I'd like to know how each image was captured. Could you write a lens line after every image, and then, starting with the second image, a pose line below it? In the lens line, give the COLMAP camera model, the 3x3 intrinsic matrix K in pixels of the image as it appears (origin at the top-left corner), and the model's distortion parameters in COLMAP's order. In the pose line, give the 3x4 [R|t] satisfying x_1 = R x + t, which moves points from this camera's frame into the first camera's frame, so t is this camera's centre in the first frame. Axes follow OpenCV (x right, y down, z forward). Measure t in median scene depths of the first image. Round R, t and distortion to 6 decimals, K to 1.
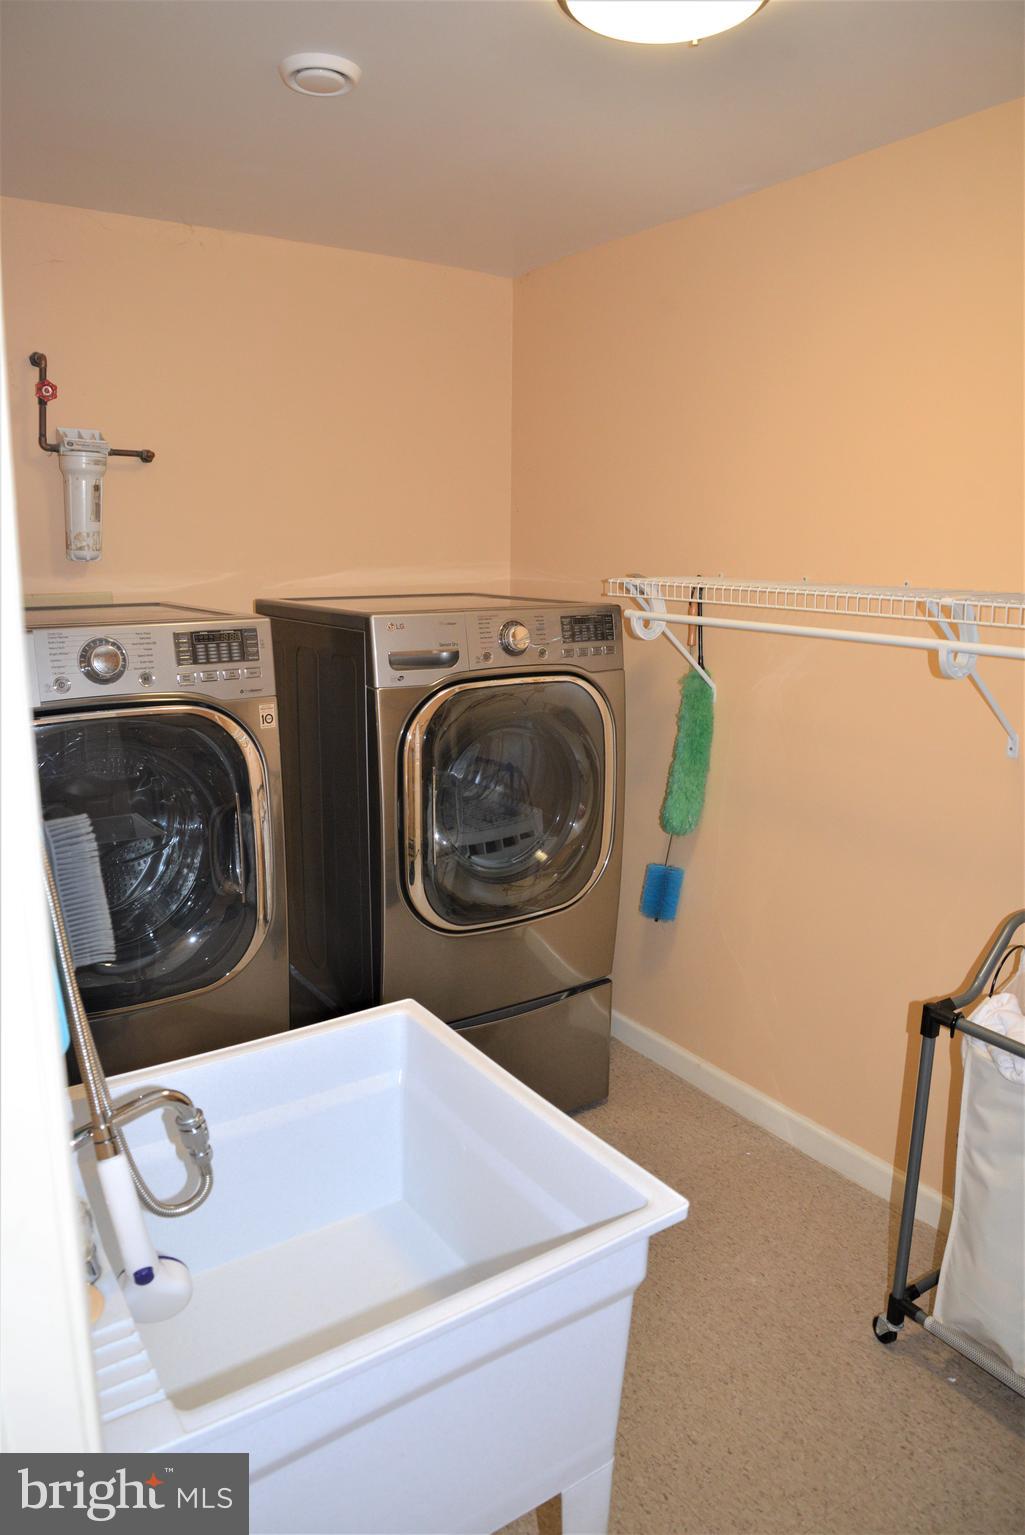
lens RADIAL K [[1054.7, 0, 513.2], [0, 1054.7, 767.4], [0, 0, 1]] dist [-0.090135, 0.035542]
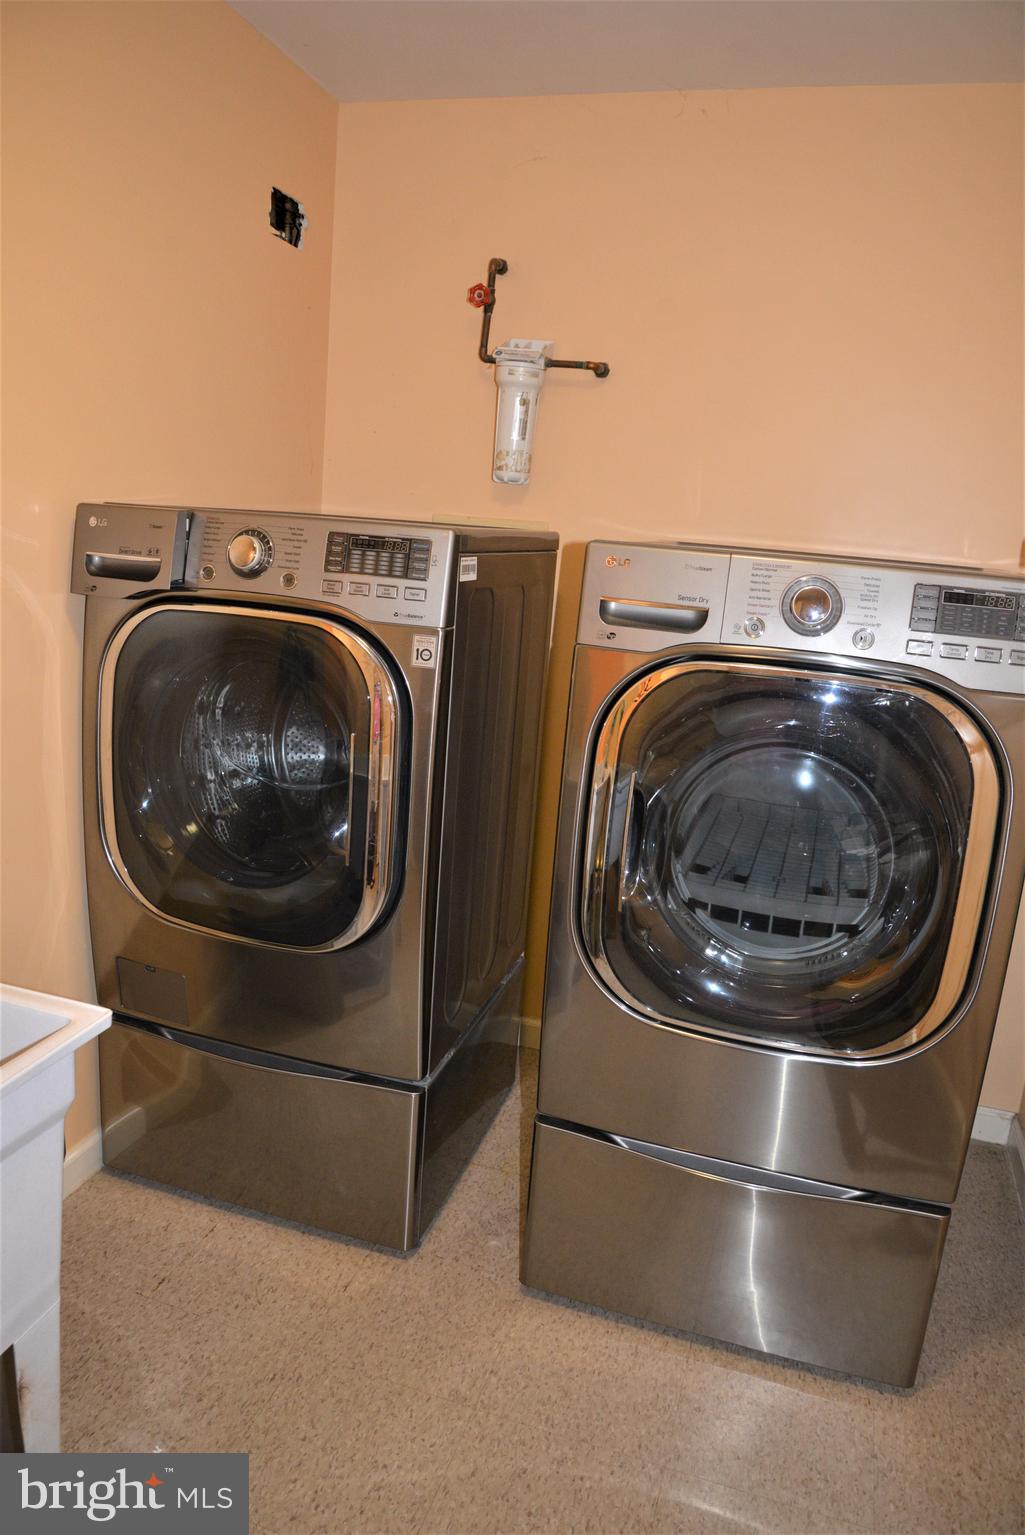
lens RADIAL K [[1054.7, 0, 511.8], [0, 1054.7, 763.2], [0, 0, 1]] dist [-0.090135, 0.035542]
pose [[0.620595, 0.215503, -0.753936, 0.432128], [-0.230067, 0.969219, 0.087661, -0.052253], [0.749620, 0.119054, 0.651073, 0.543675]]
